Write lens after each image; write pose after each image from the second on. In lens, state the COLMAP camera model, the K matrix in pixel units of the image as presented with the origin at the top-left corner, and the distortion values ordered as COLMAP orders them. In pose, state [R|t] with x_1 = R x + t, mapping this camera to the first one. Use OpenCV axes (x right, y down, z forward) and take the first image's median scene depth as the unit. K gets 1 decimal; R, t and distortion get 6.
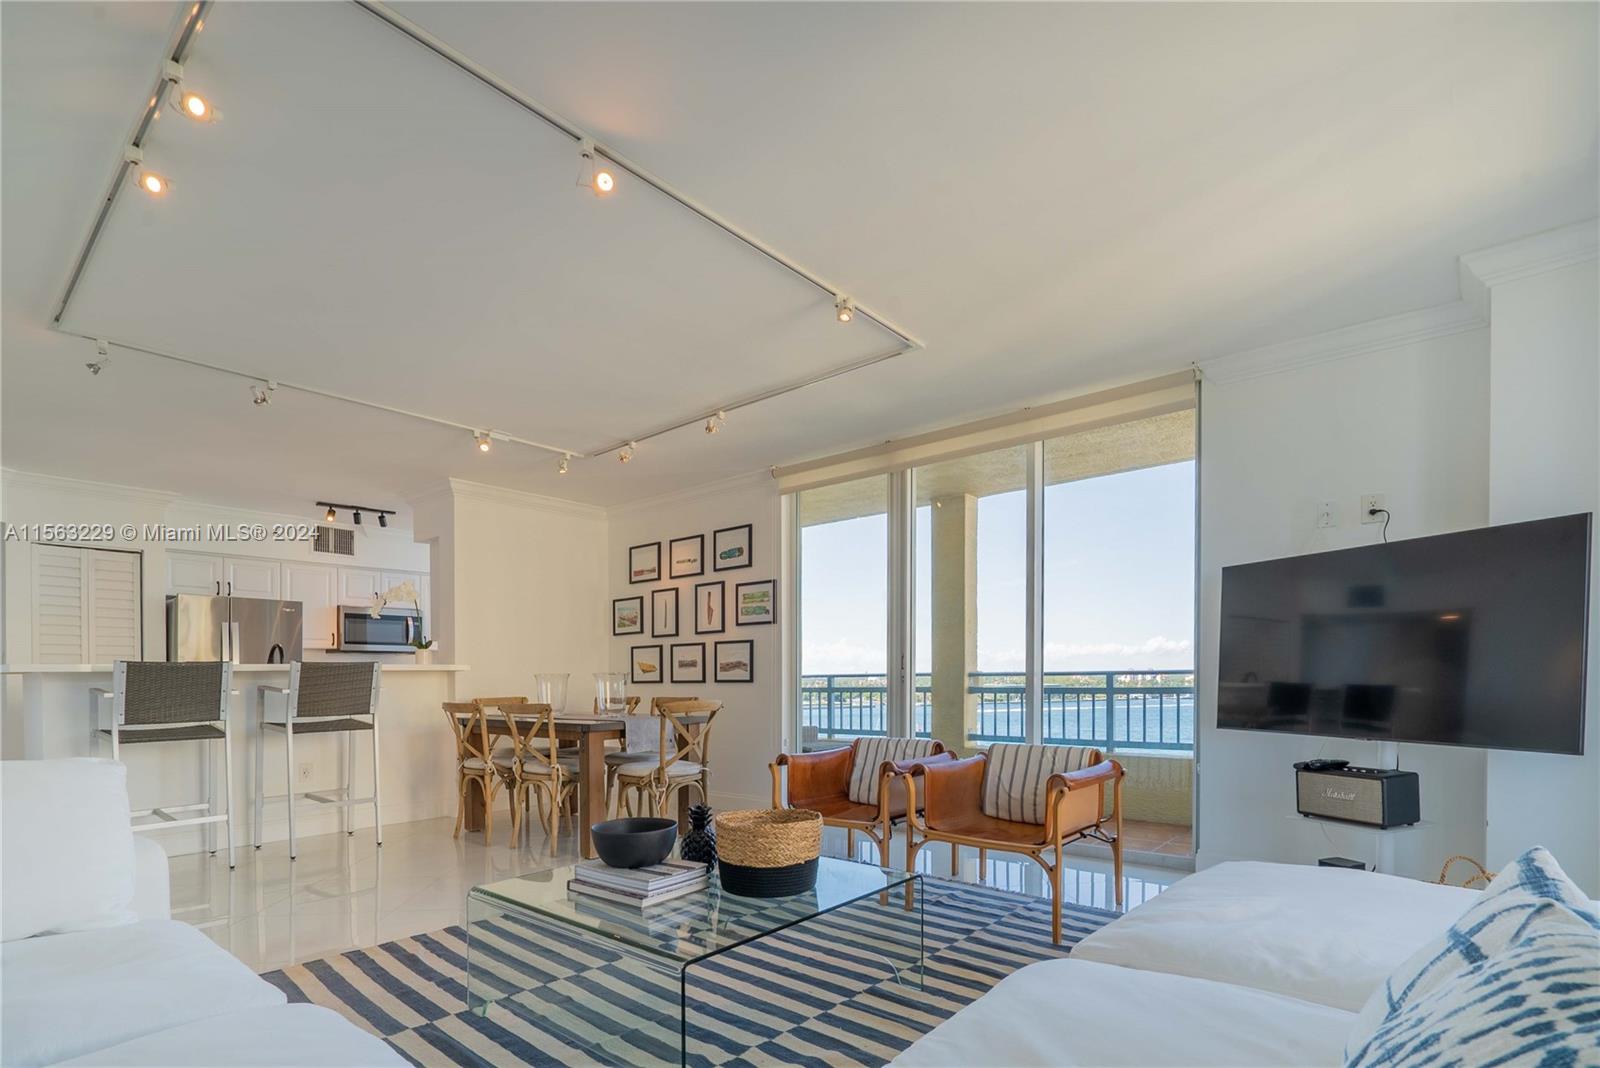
lens RADIAL K [[786.0, 0, 790.3], [0, 786.0, 677.3], [0, 0, 1]] dist [-0.003093, -0.000147]
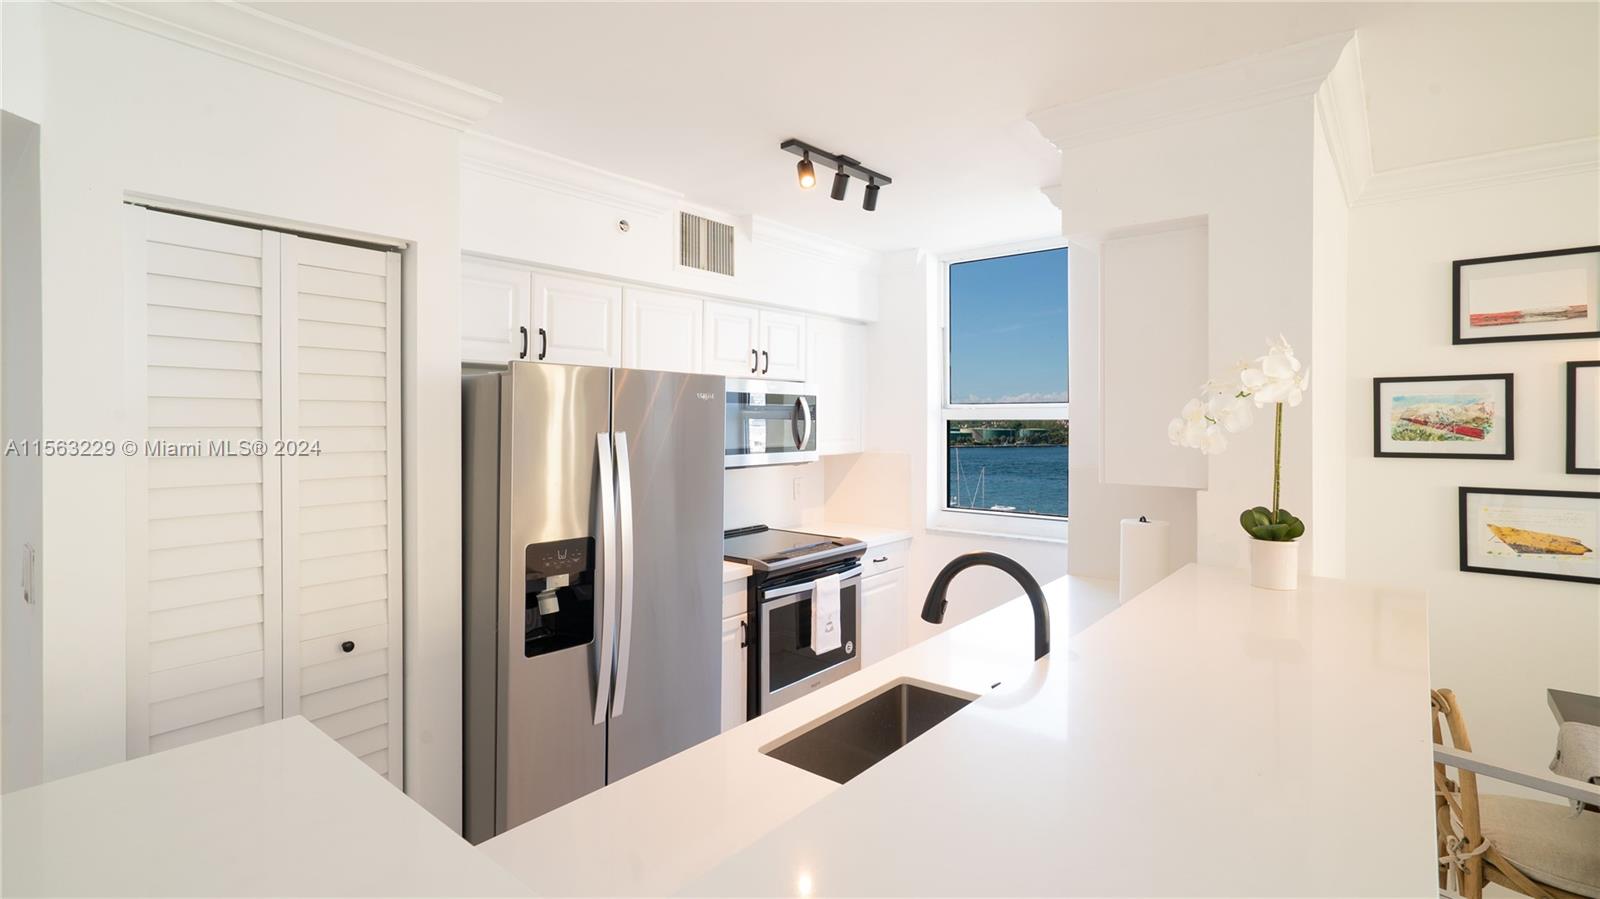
lens RADIAL K [[747.5, 0, 772.6], [0, 747.5, 429.1], [0, 0, 1]] dist [0.001526, 0.000399]
pose [[0.999923, 0.012288, -0.001879, -0.586840], [-0.012255, 0.999786, 0.016649, -0.073486], [0.002083, -0.016625, 0.999860, 0.581067]]
